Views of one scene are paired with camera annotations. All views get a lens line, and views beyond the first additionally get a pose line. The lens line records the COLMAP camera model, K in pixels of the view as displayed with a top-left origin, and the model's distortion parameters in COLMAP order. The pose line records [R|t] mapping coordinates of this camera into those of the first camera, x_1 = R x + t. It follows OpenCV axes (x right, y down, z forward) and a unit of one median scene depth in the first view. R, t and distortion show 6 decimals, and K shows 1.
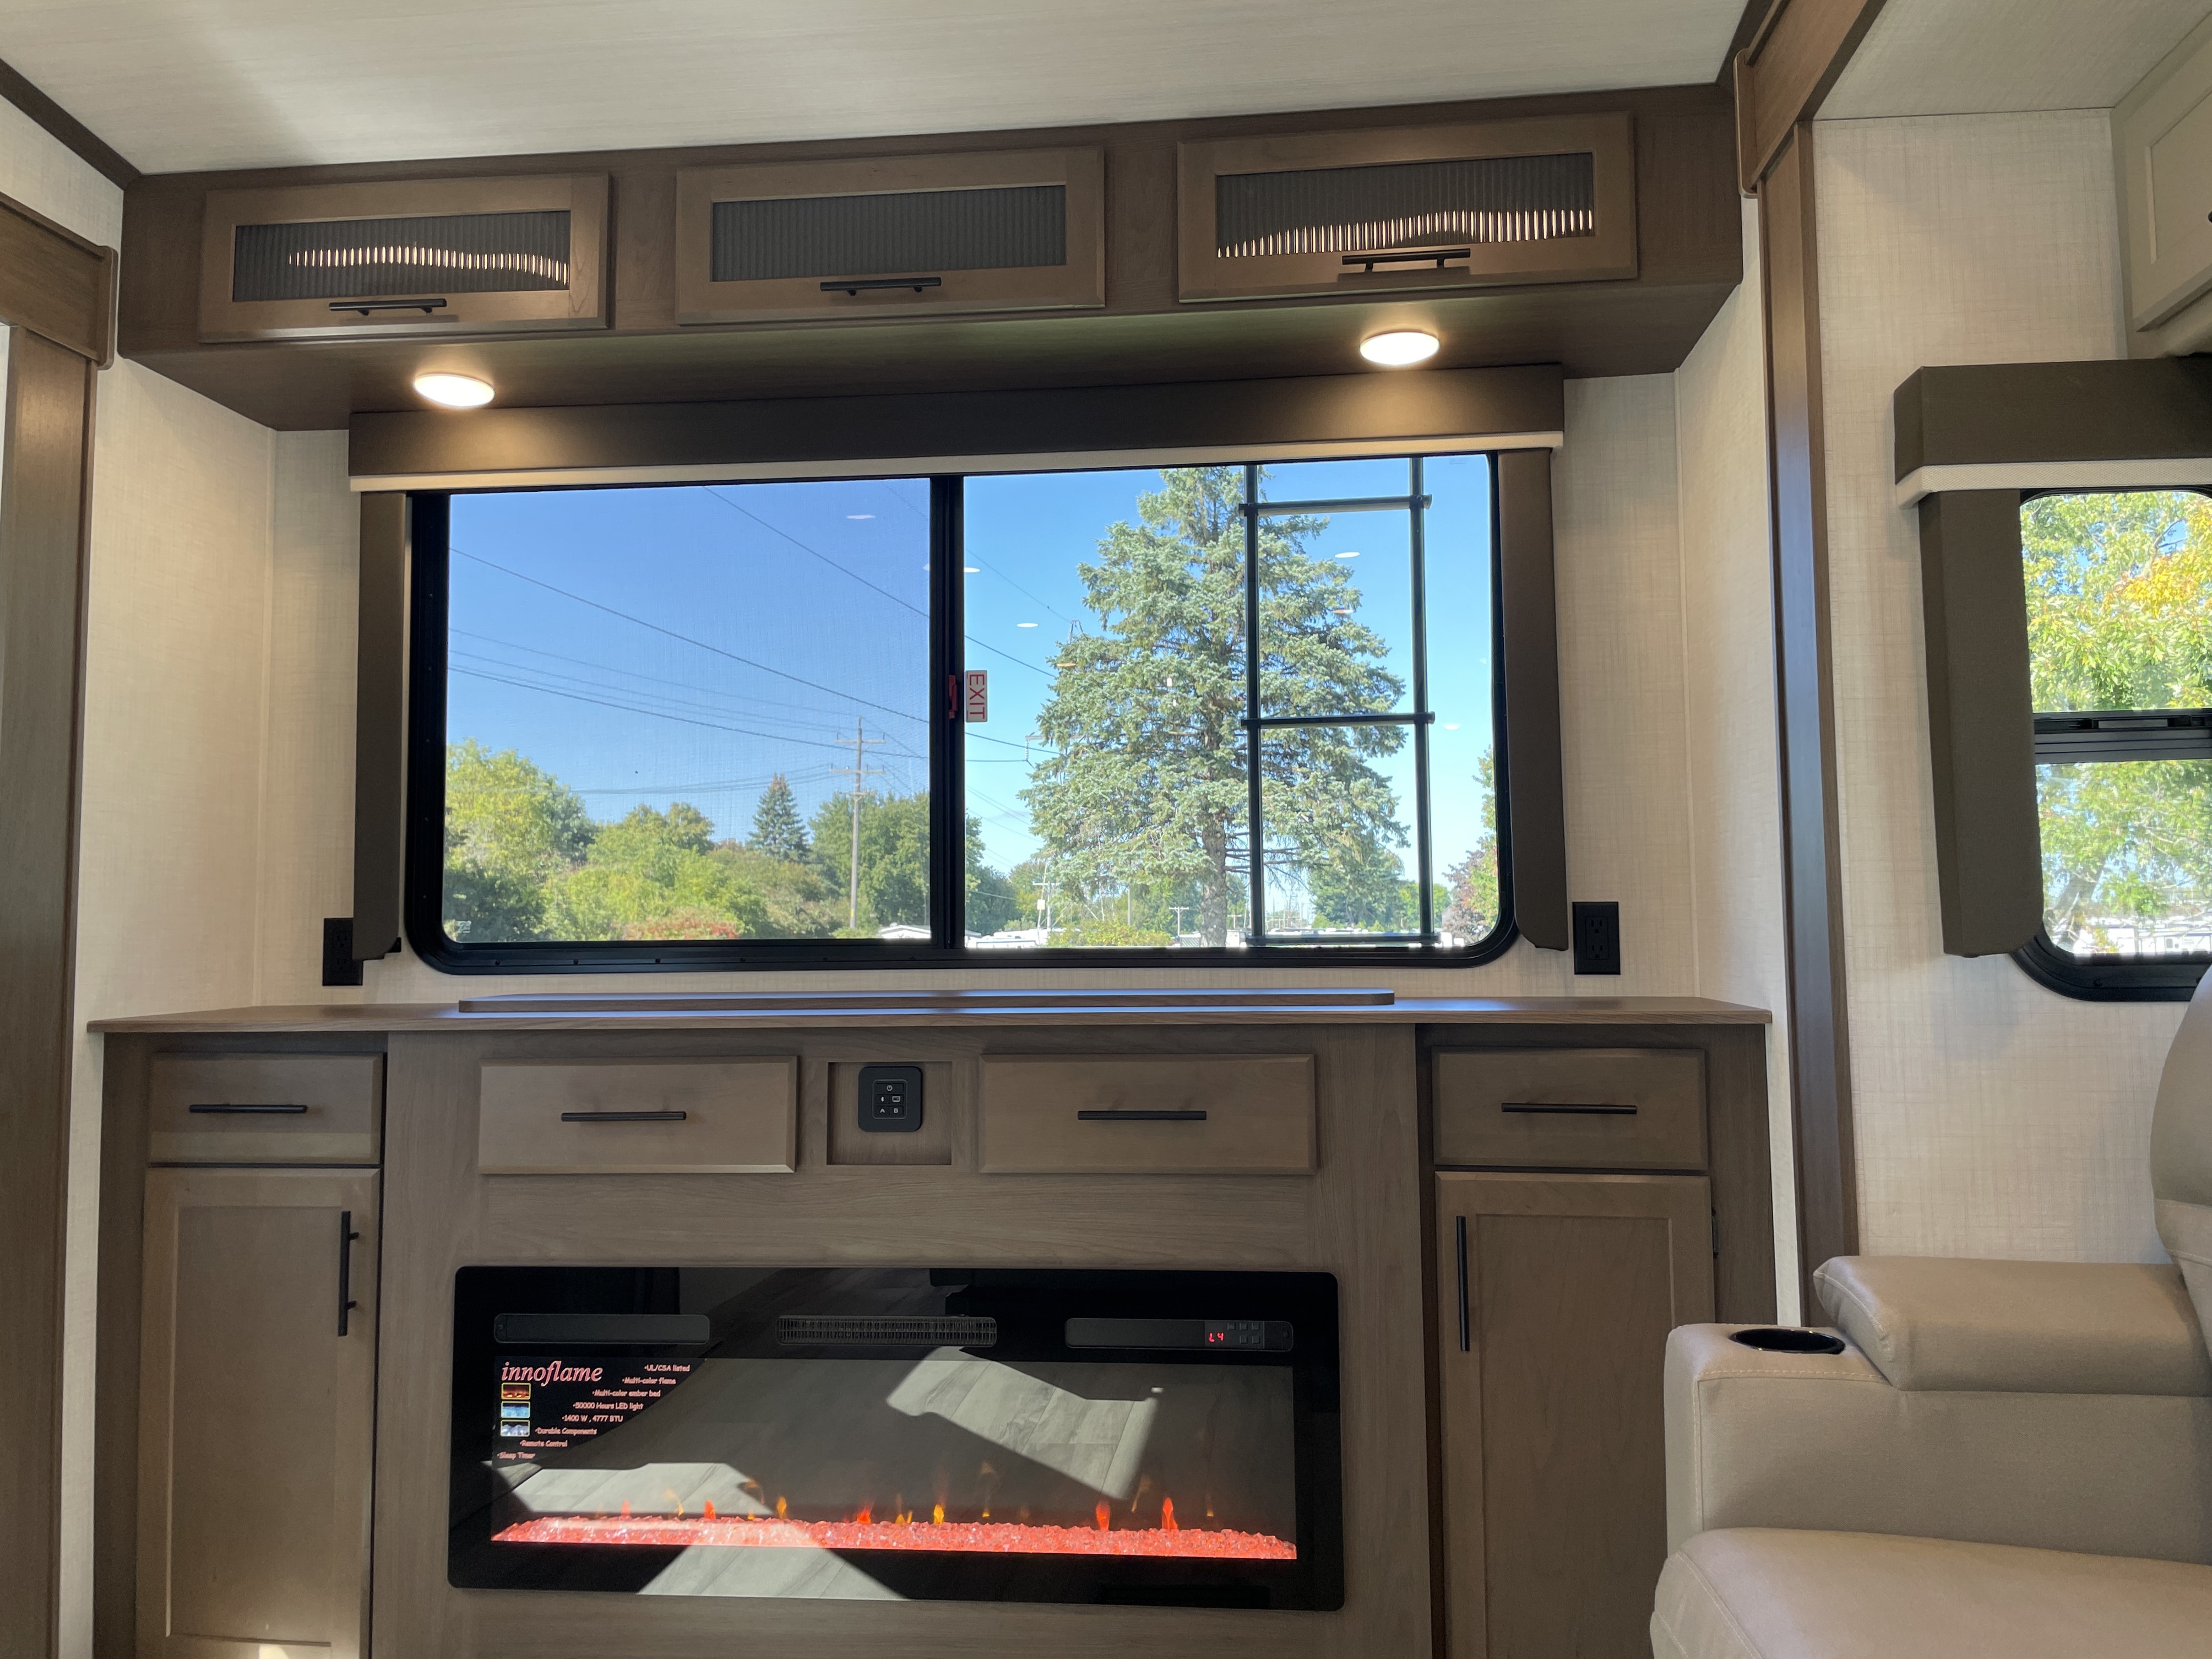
lens RADIAL K [[1716.1, 0, 1107.9], [0, 1716.1, 795.5], [0, 0, 1]] dist [0.070463, -0.103553]
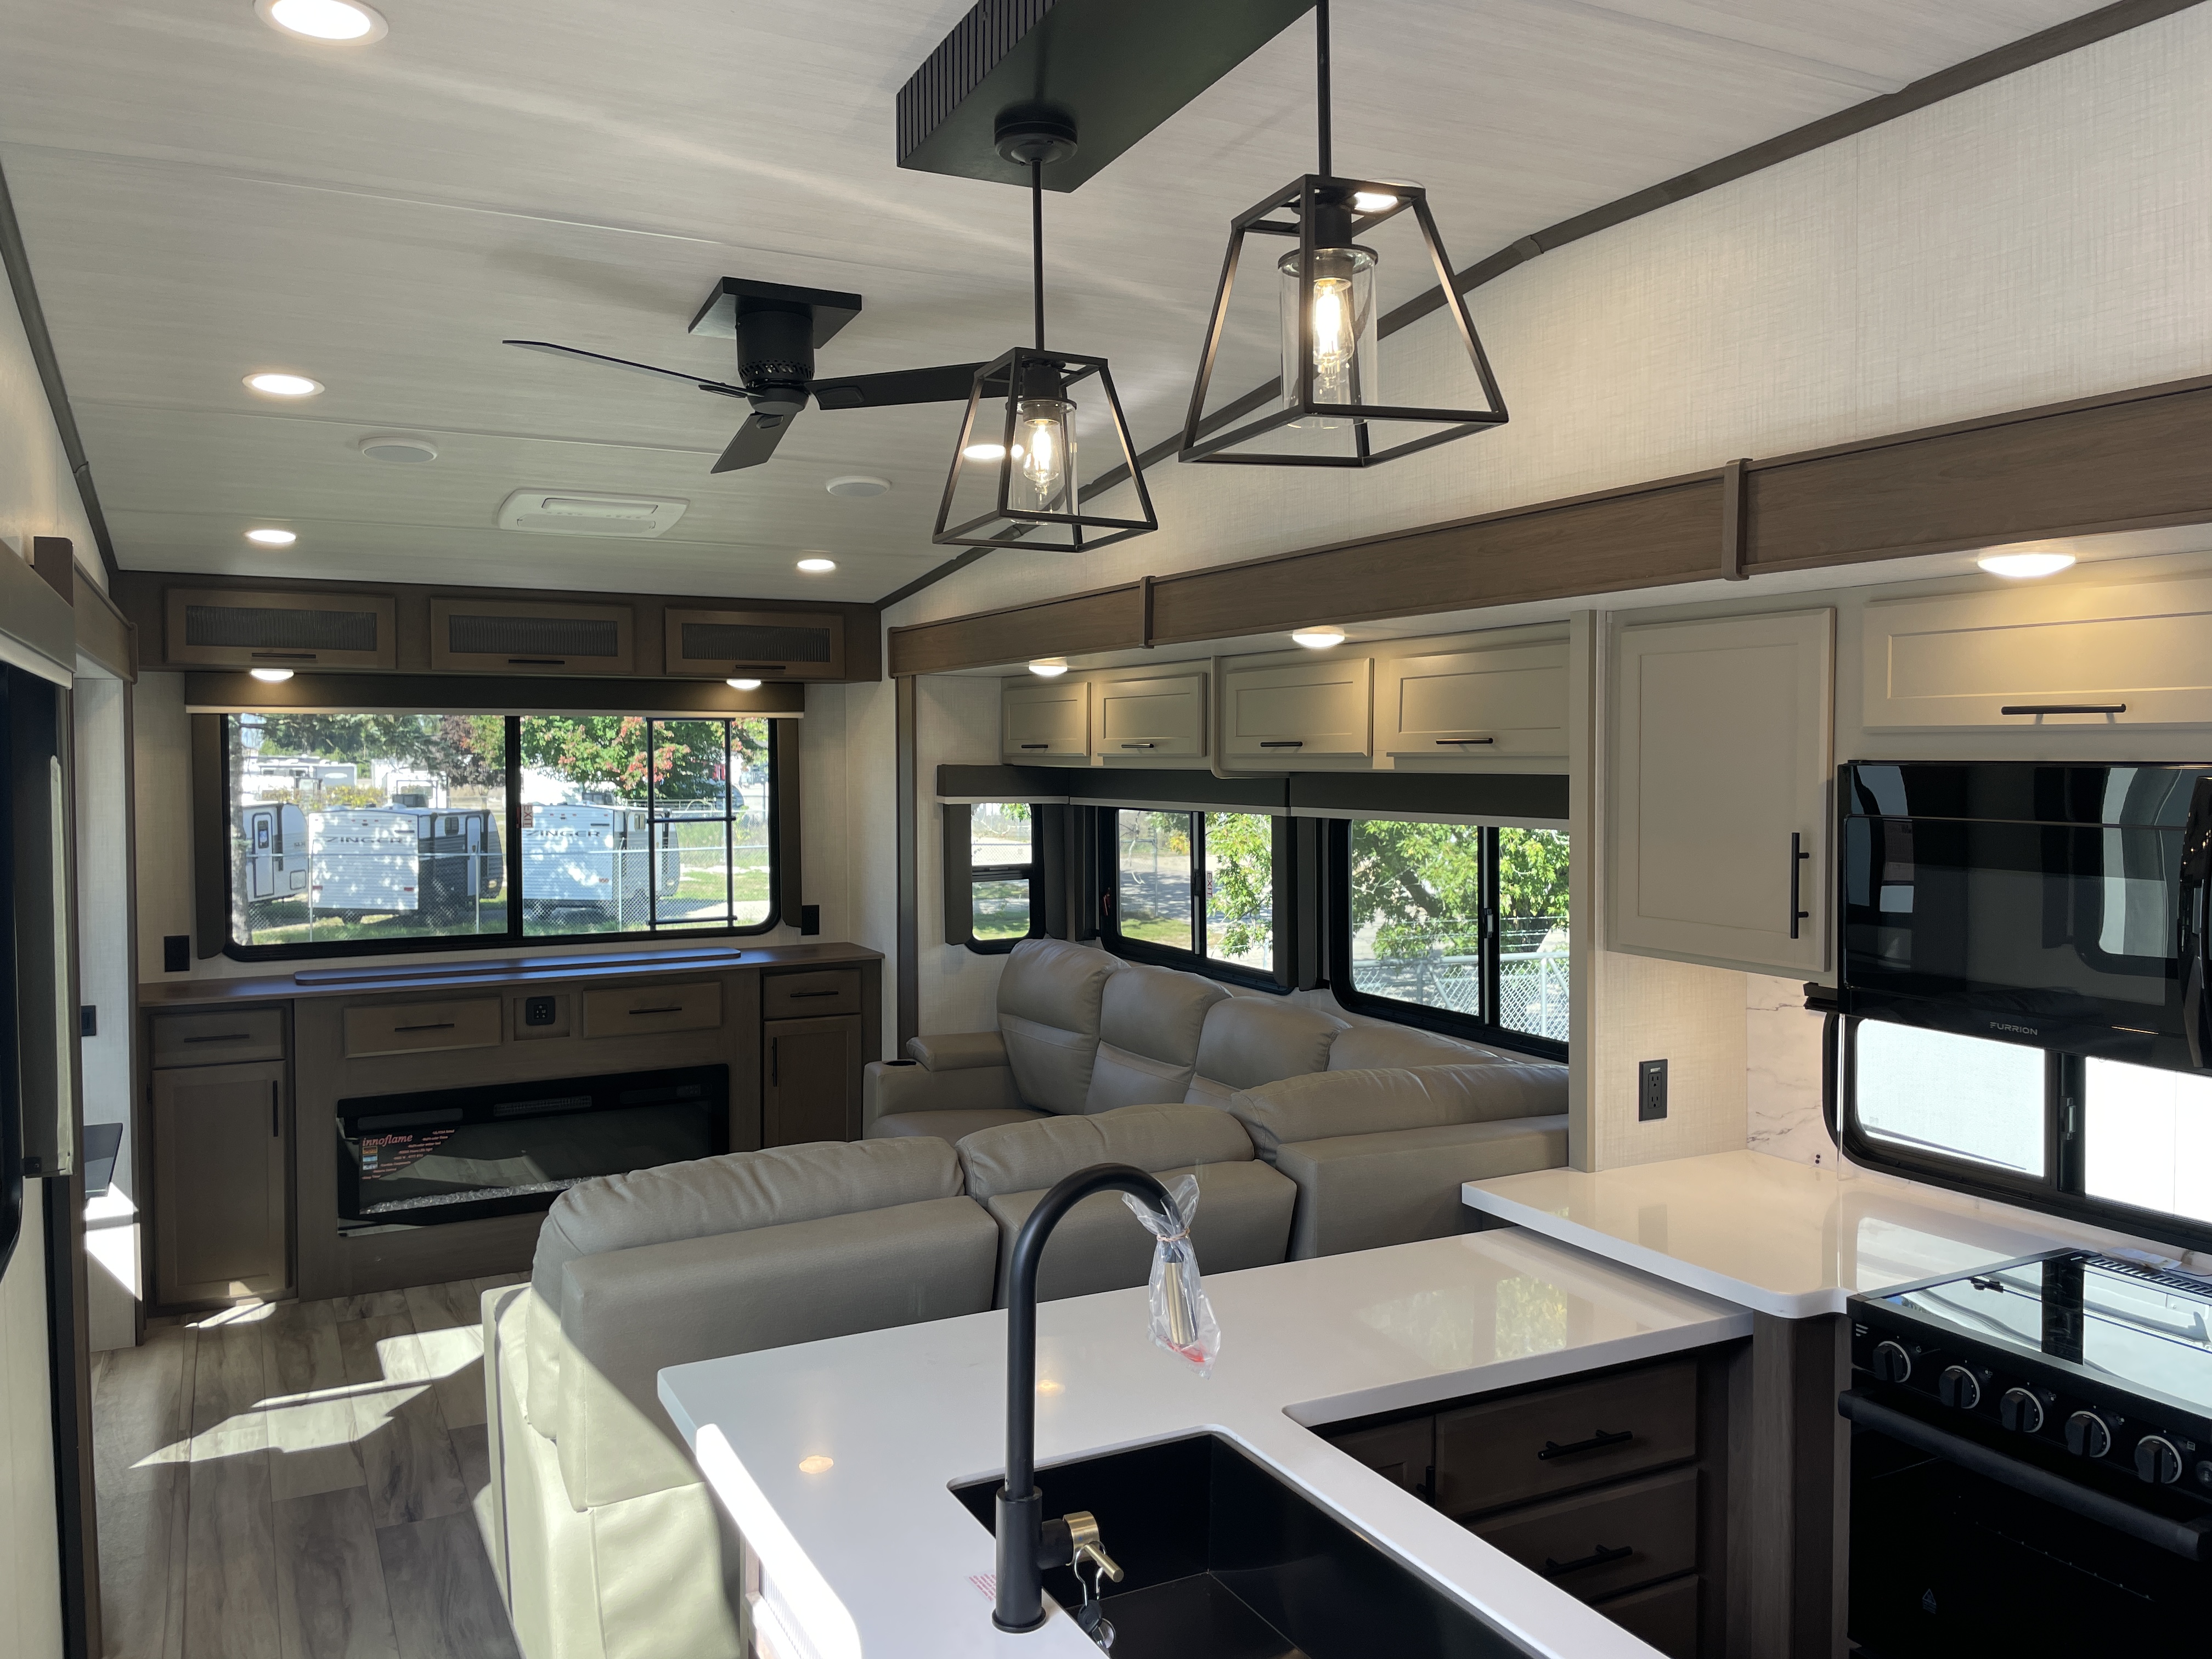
lens RADIAL K [[1715.9, 0, 1109.1], [0, 1715.9, 821.9], [0, 0, 1]] dist [0.070463, -0.103553]
pose [[0.839766, -0.018637, 0.542629, -0.754273], [-0.044803, 0.993624, 0.103464, -0.362516], [-0.541097, -0.111197, 0.833576, -1.371943]]
